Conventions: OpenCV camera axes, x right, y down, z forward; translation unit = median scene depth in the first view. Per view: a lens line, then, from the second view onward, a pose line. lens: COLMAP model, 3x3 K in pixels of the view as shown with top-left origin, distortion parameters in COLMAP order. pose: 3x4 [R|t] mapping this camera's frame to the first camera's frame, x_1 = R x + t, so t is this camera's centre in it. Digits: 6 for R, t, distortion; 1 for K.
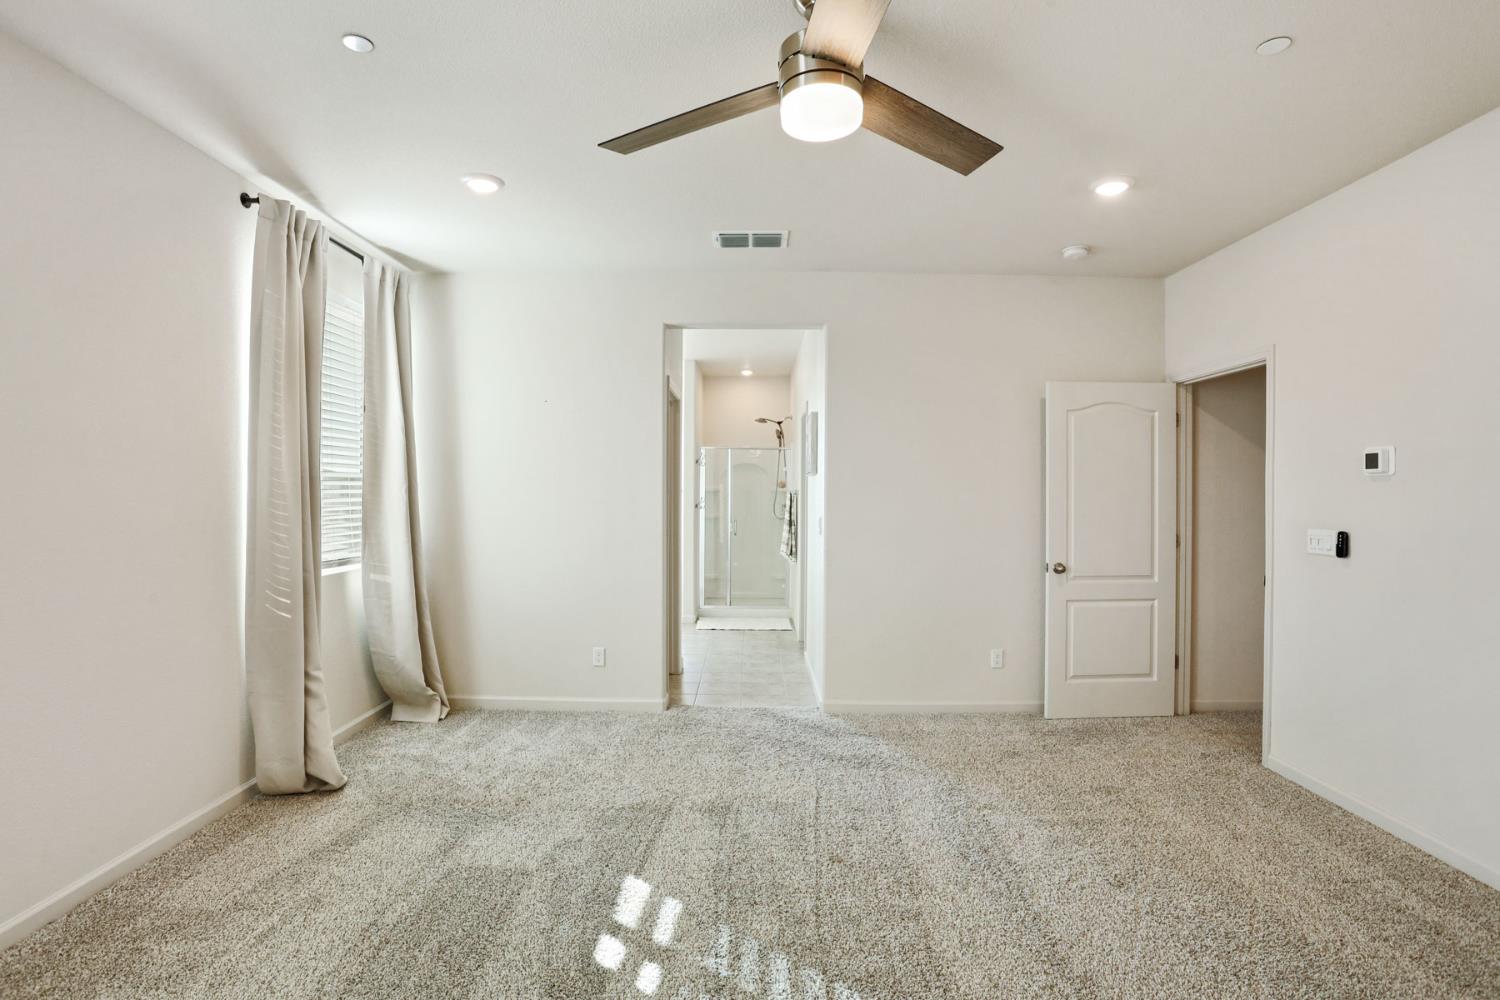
lens RADIAL K [[742.8, 0, 752.4], [0, 742.8, 500.8], [0, 0, 1]] dist [-0.045490, 0.002095]
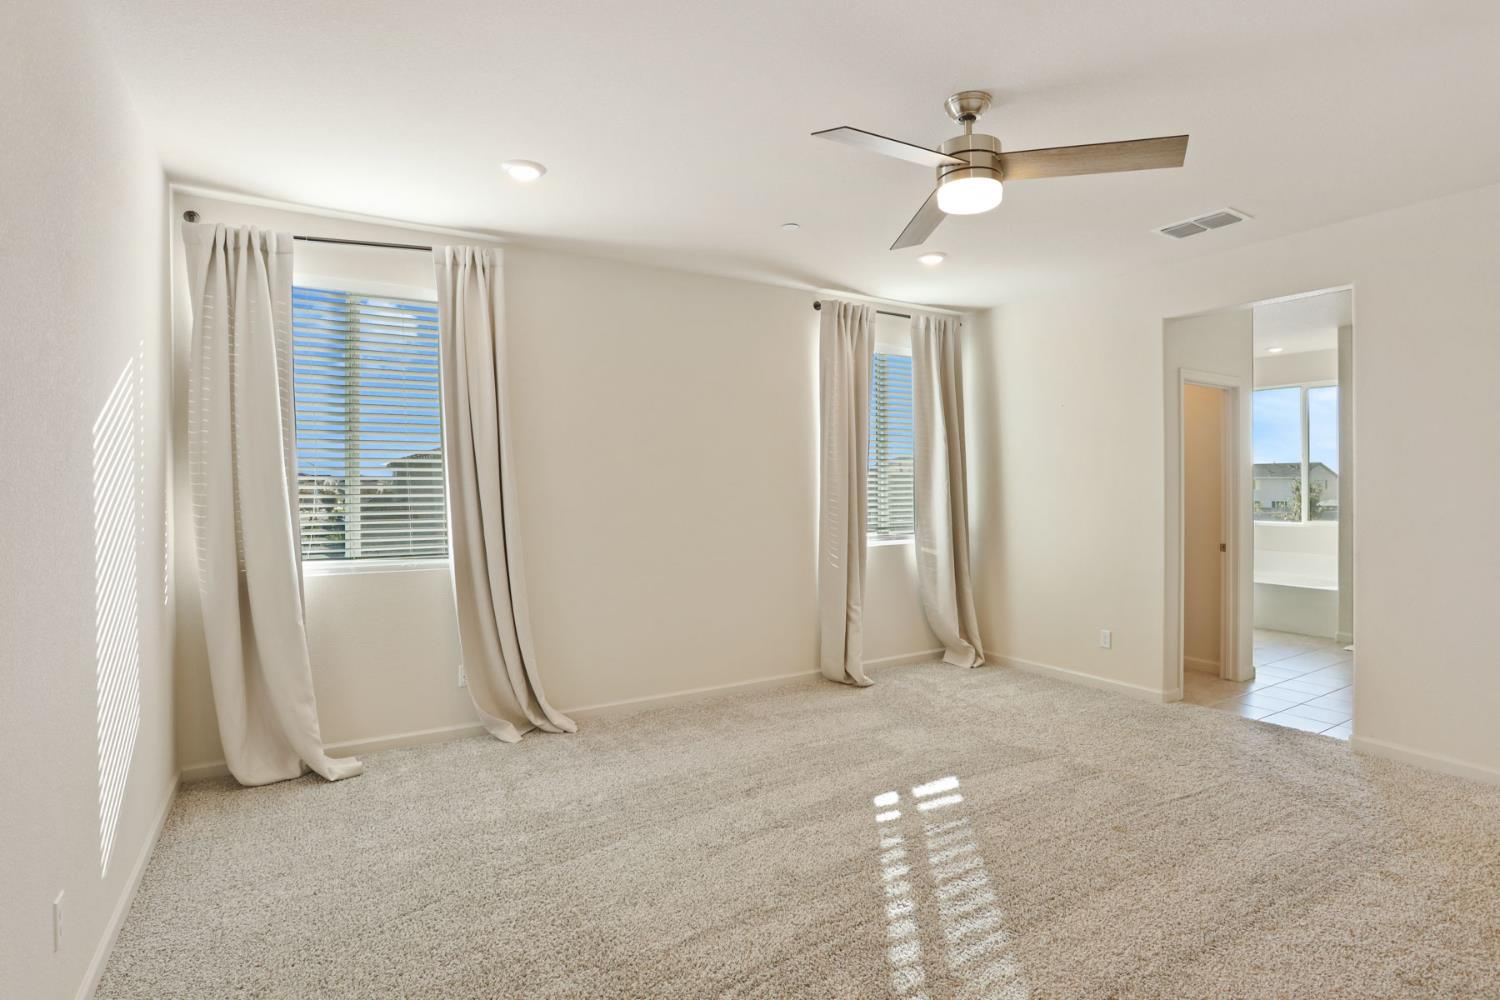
lens RADIAL K [[765.9, 0, 751.1], [0, 765.9, 493.6], [0, 0, 1]] dist [-0.005688, 0.001084]
pose [[0.546305, 0.003481, -0.837579, 0.612361], [-0.003916, 0.999991, 0.001601, 0.000005], [0.837577, 0.002405, 0.546314, -0.048752]]
